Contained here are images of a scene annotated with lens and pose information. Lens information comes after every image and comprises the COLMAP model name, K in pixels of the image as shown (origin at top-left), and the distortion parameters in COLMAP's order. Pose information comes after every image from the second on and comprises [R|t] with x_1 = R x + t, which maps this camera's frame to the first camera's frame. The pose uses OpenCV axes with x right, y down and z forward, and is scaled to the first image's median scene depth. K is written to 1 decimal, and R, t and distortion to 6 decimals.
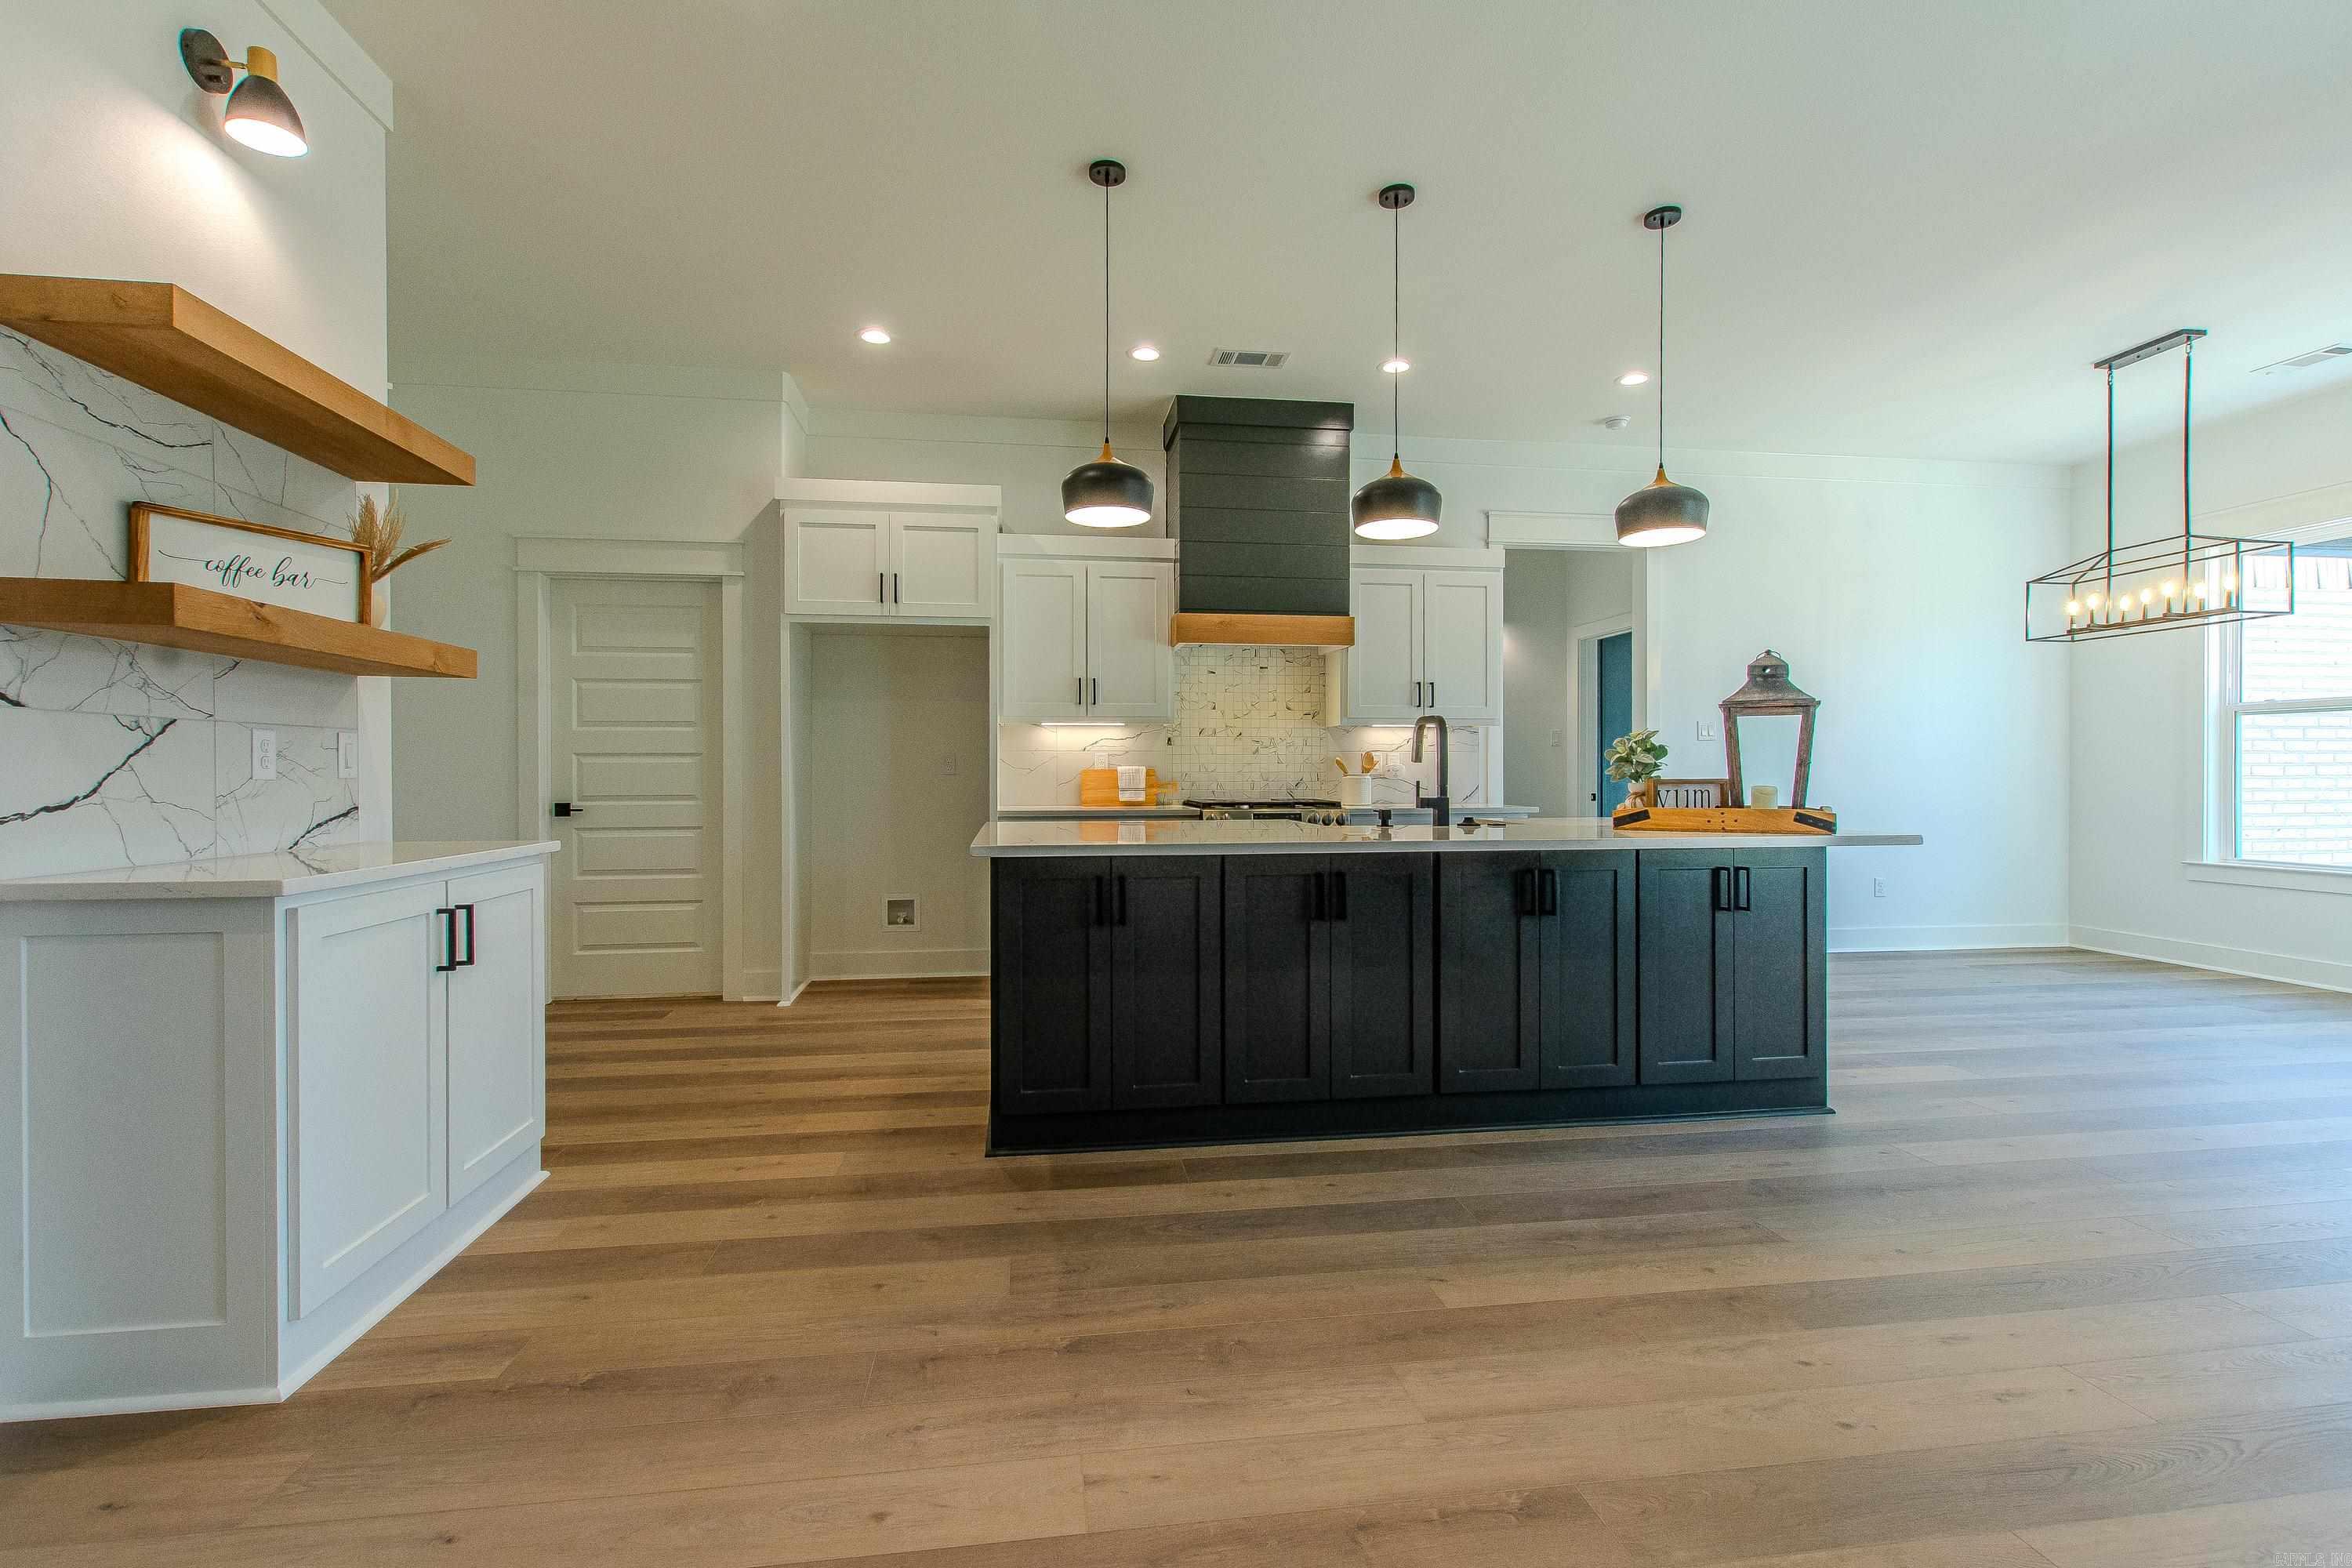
lens RADIAL K [[1041.7, 0, 1168.3], [0, 1041.7, 778.7], [0, 0, 1]] dist [0.002850, -0.001645]
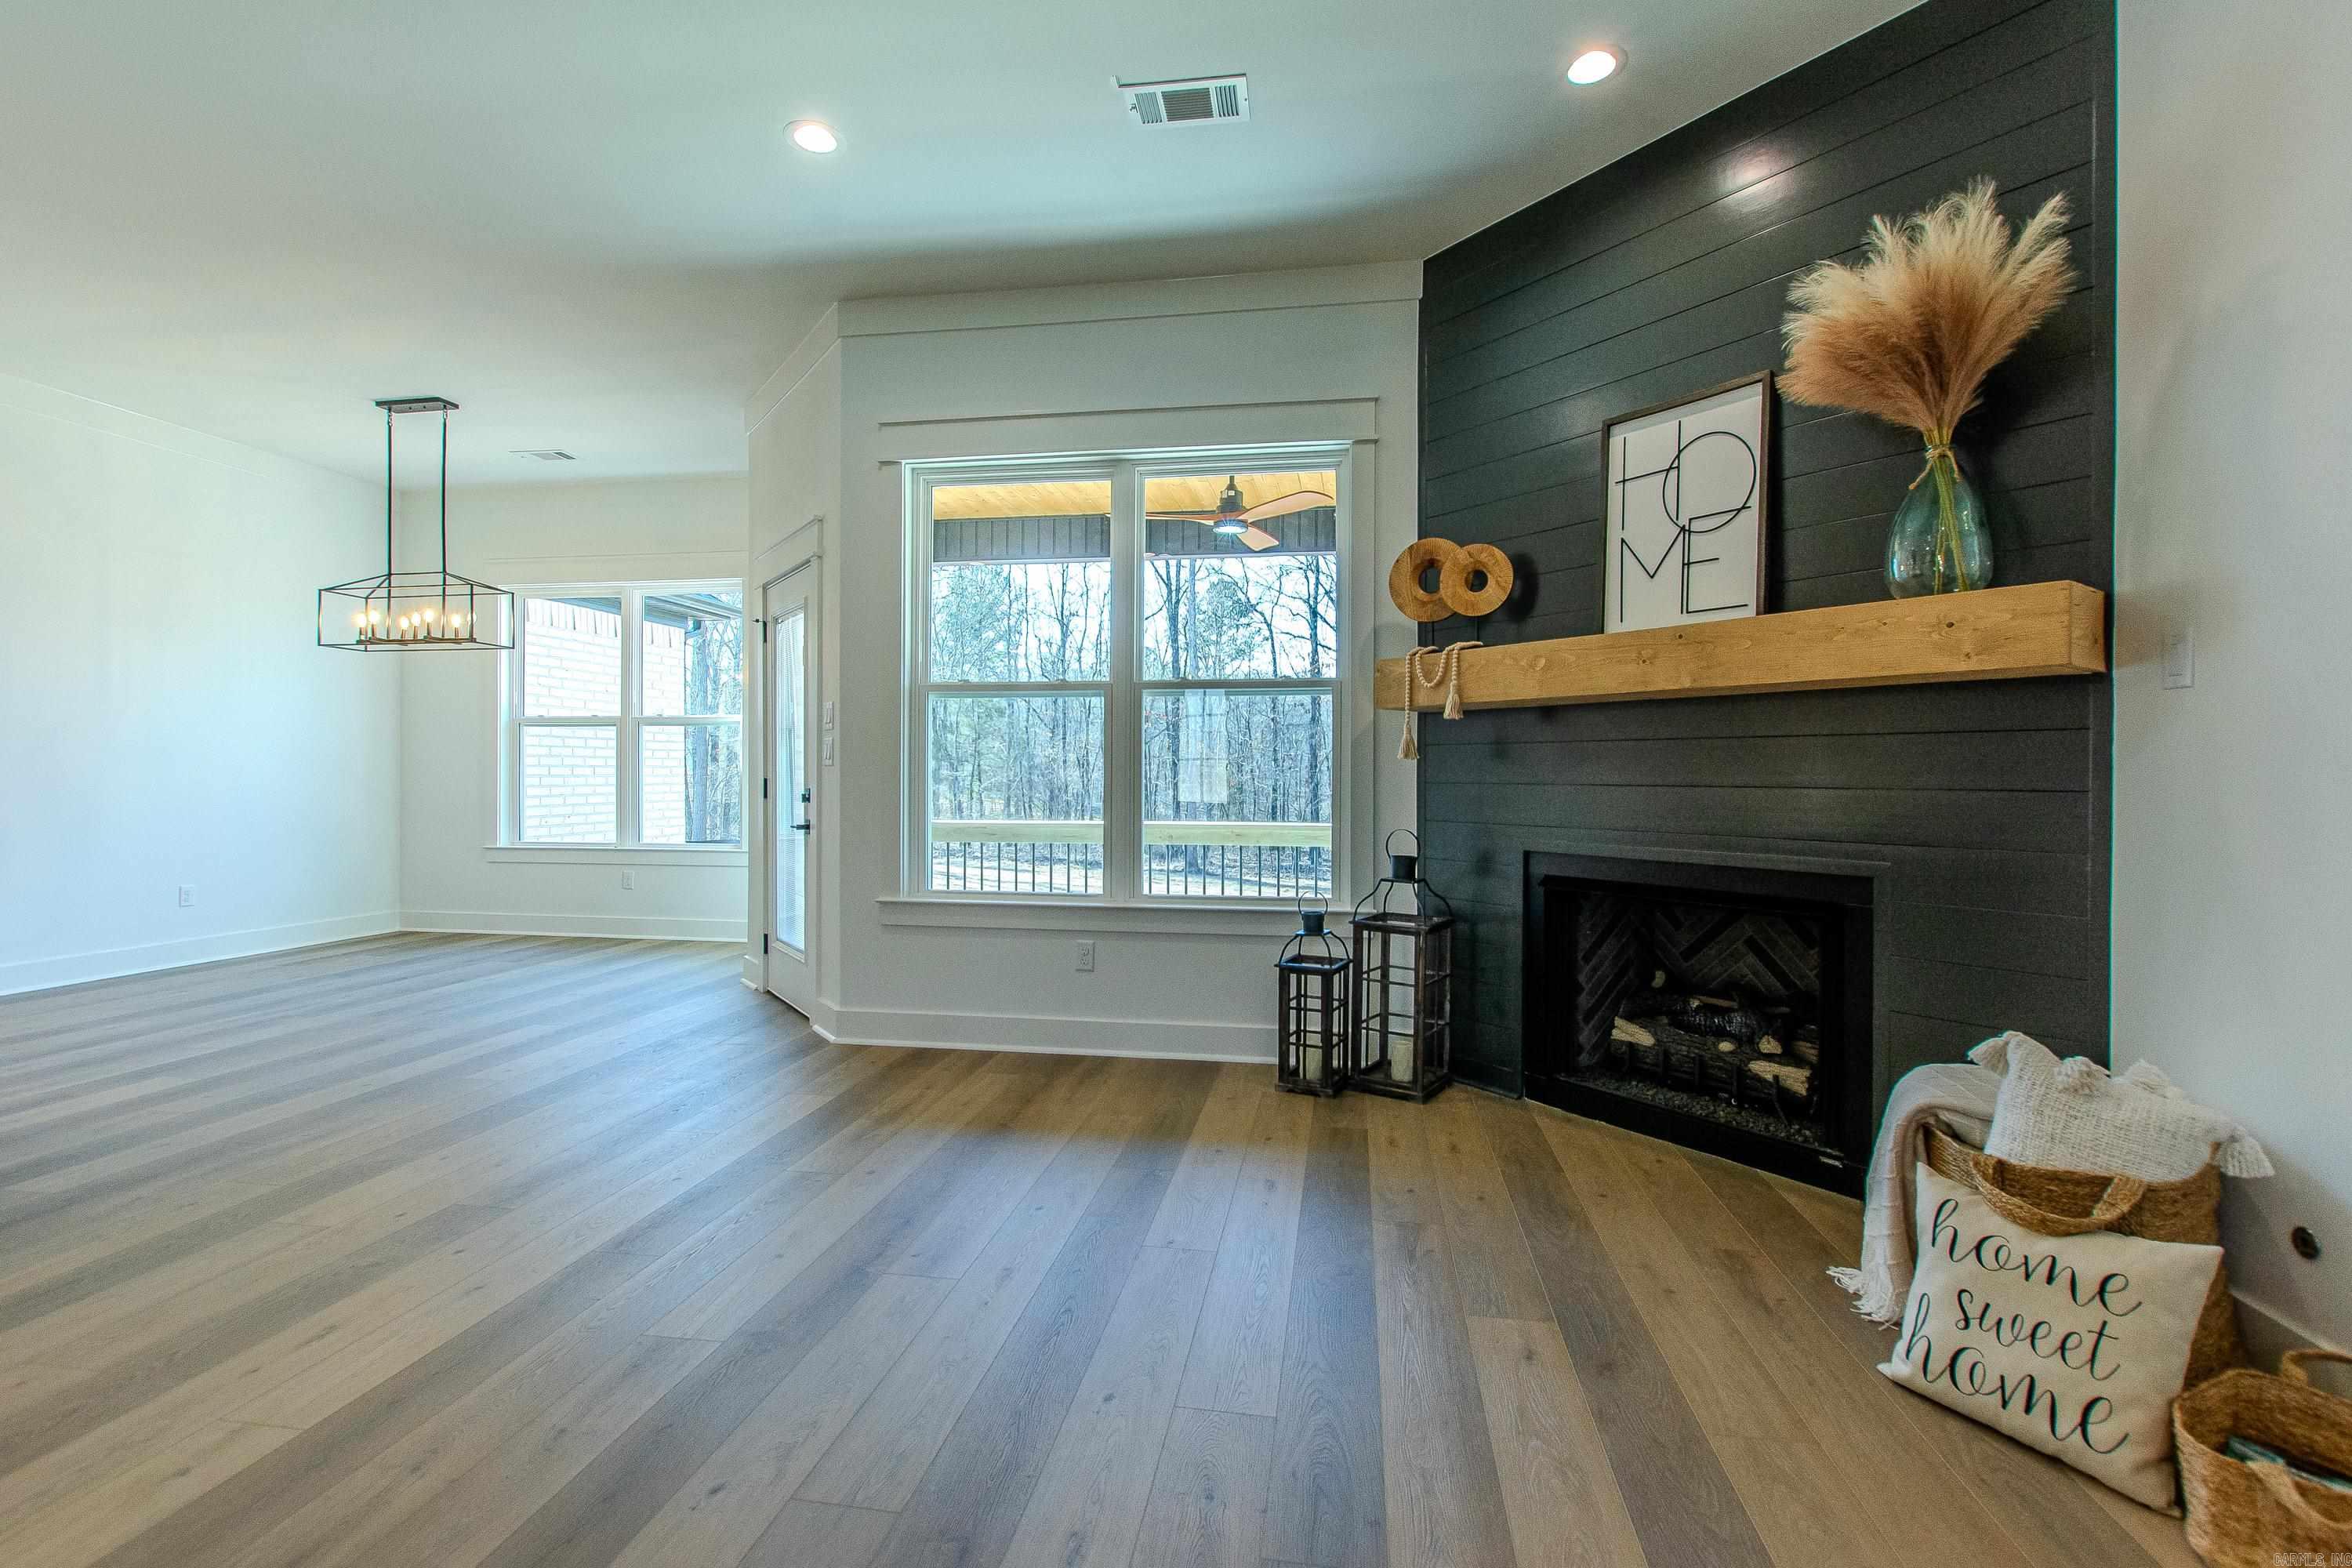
lens RADIAL K [[1031.8, 0, 1186.8], [0, 1031.8, 778.9], [0, 0, 1]] dist [0.002121, -0.000838]
pose [[0.291069, -0.001982, 0.956700, 0.123017], [0.000082, 0.999998, 0.002046, -0.000931], [-0.956702, -0.000517, 0.291069, -0.191542]]
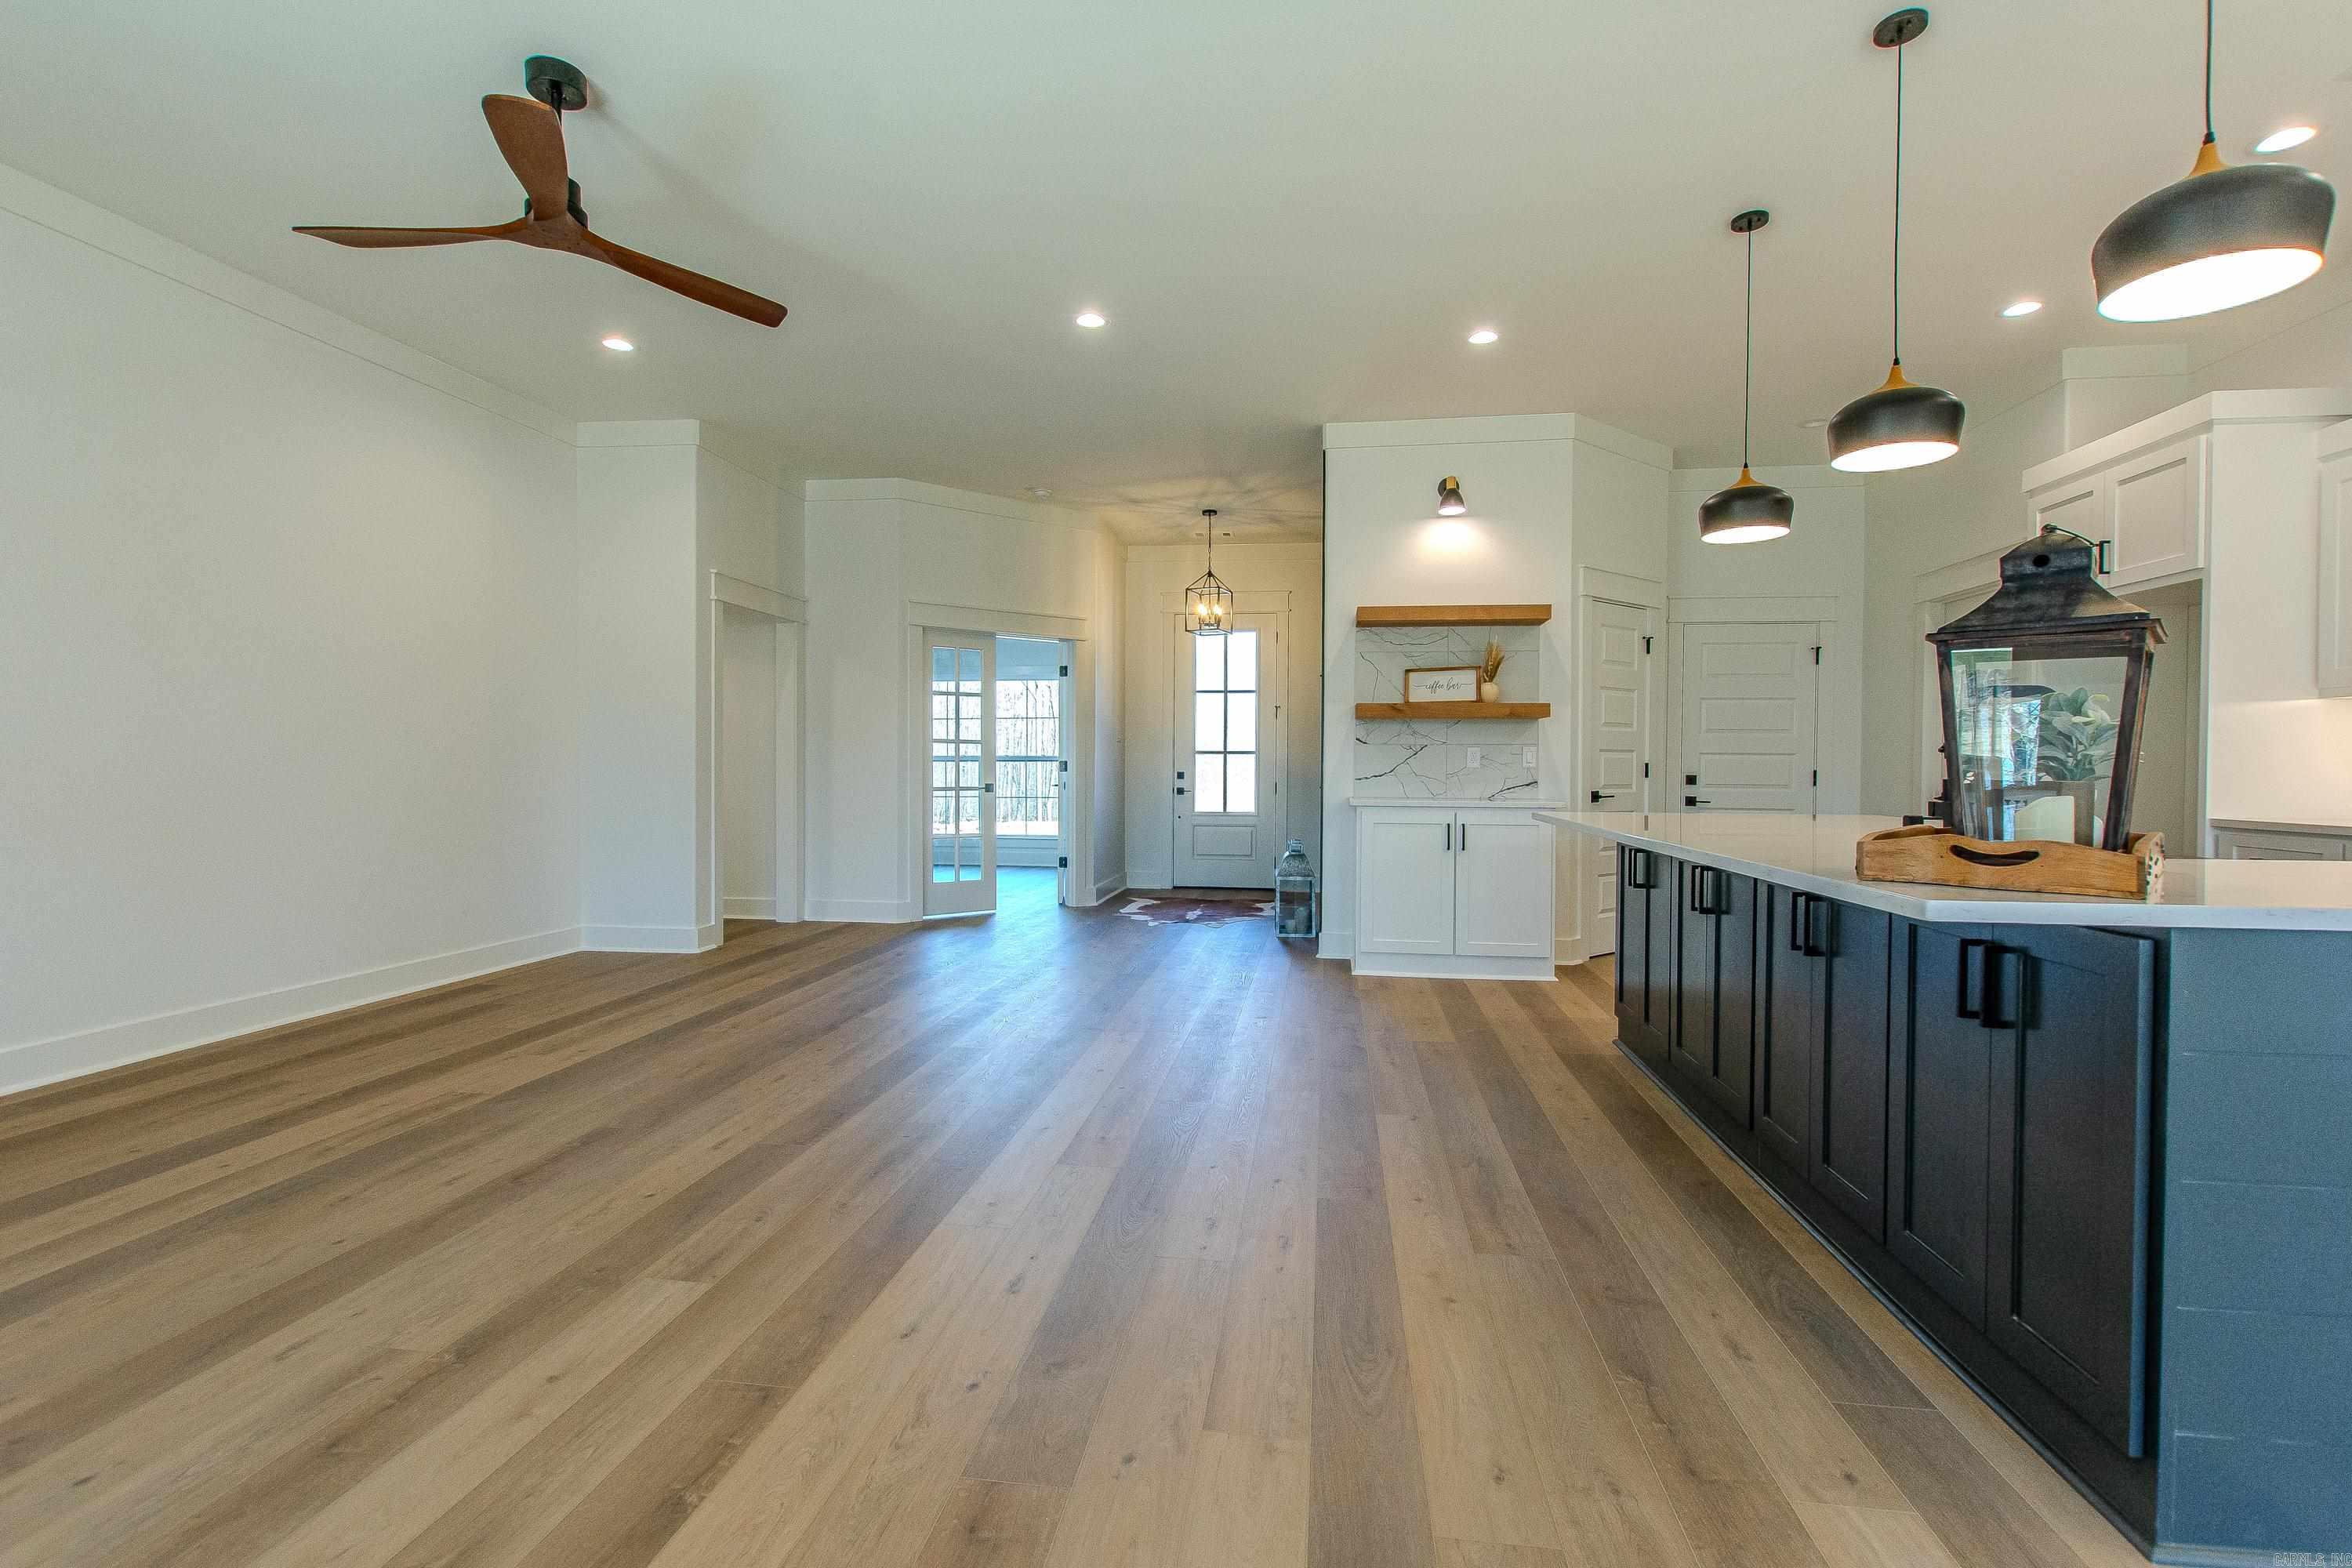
lens RADIAL K [[1031.8, 0, 1186.8], [0, 1031.8, 778.9], [0, 0, 1]] dist [0.002121, -0.000838]
pose [[-0.272008, 0.013691, -0.962198, 1.066865], [-0.009808, 0.999807, 0.016999, -0.005109], [0.962245, 0.014061, -0.271821, 0.674500]]
